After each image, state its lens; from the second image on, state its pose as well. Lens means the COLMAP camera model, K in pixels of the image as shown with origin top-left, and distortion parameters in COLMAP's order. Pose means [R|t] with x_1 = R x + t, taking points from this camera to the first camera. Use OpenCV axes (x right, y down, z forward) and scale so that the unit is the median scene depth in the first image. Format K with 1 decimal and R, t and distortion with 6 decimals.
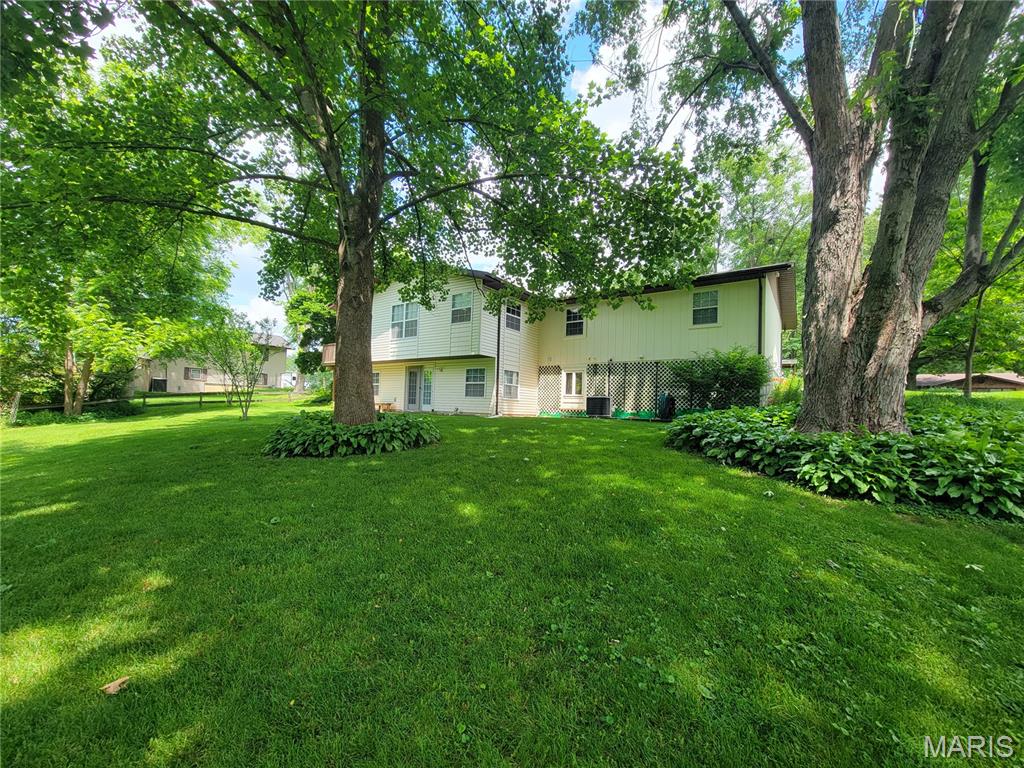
lens RADIAL K [[419.2, 0, 512.0], [0, 419.2, 385.6], [0, 0, 1]] dist [-0.004402, 0.001138]
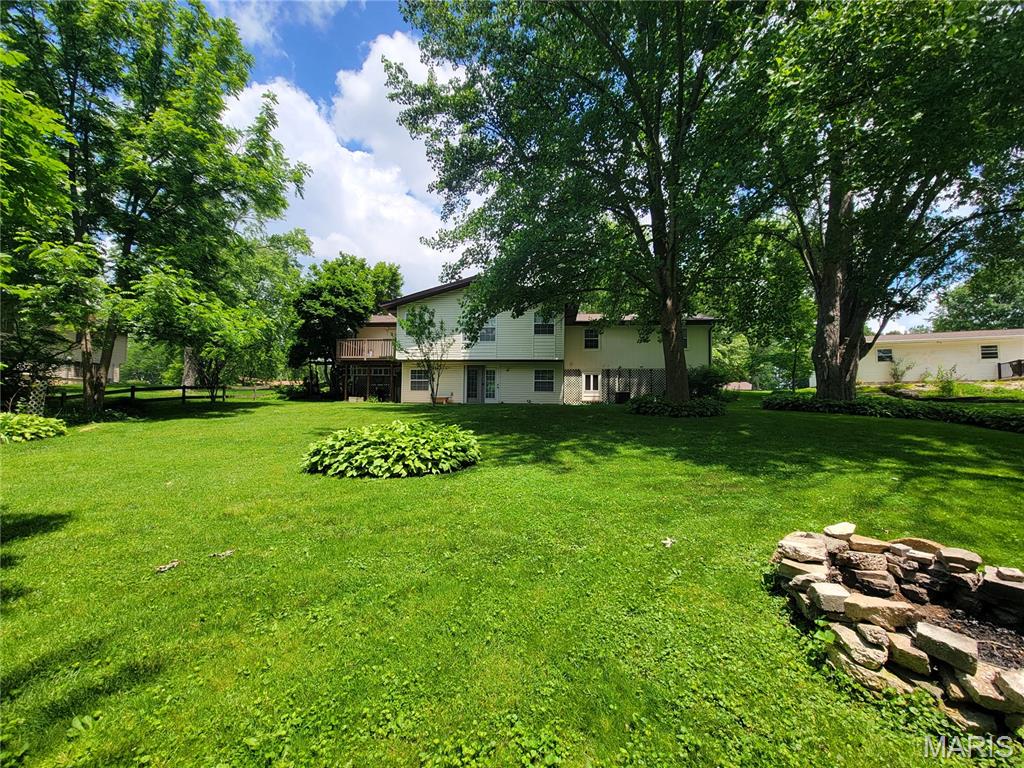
lens RADIAL K [[419.2, 0, 507.5], [0, 419.2, 379.7], [0, 0, 1]] dist [-0.004402, 0.001138]
pose [[0.862543, 0.021046, 0.505547, -0.815021], [-0.012302, 0.999712, -0.020629, 0.017762], [-0.505835, 0.011575, 0.862553, -0.073255]]
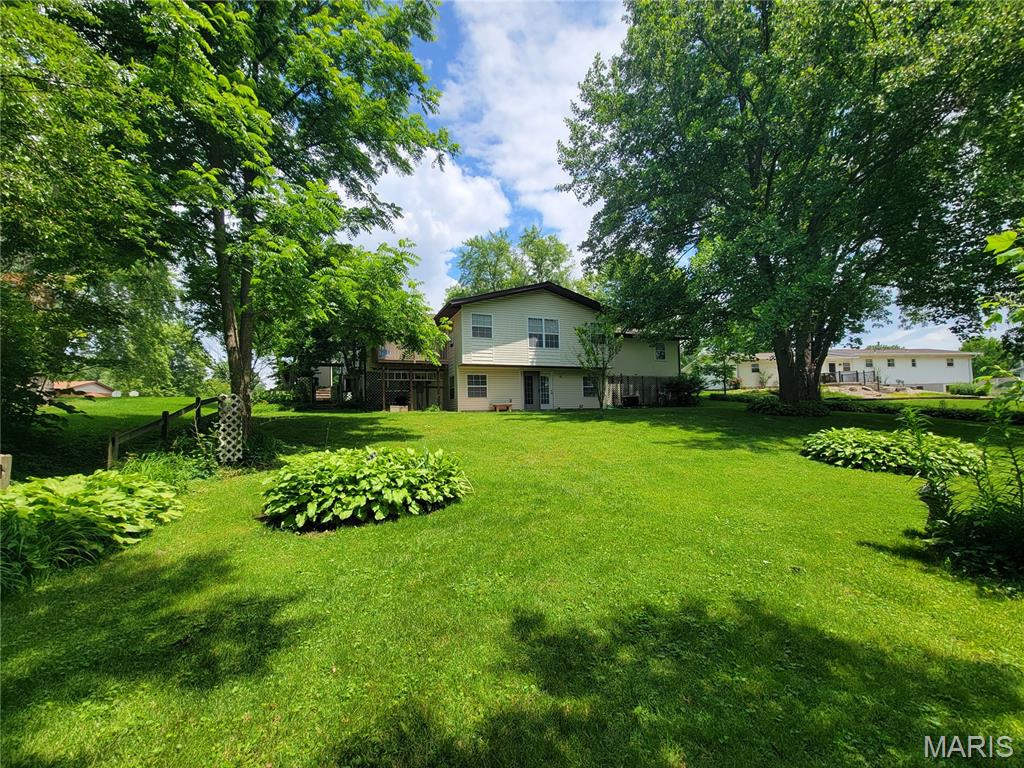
lens RADIAL K [[419.2, 0, 507.2], [0, 419.2, 388.3], [0, 0, 1]] dist [-0.004402, 0.001138]
pose [[0.526690, 0.013958, 0.849943, -1.365780], [-0.000716, 0.999872, -0.015976, 0.020724], [-0.850057, 0.007806, 0.526632, 0.478967]]
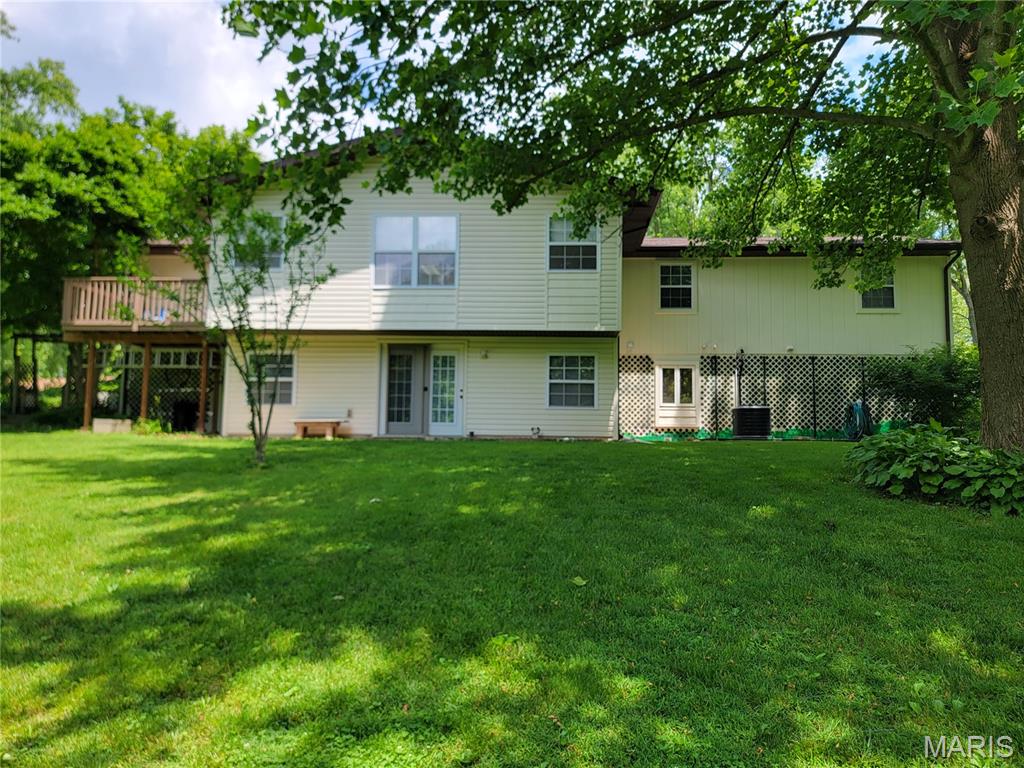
lens RADIAL K [[698.6, 0, 520.0], [0, 698.6, 375.2], [0, 0, 1]] dist [0.070739, -0.042127]
pose [[0.842030, 0.026964, 0.538757, -0.613592], [-0.013810, 0.999500, -0.028441, 0.011725], [-0.539254, 0.016508, 0.841981, 0.250743]]
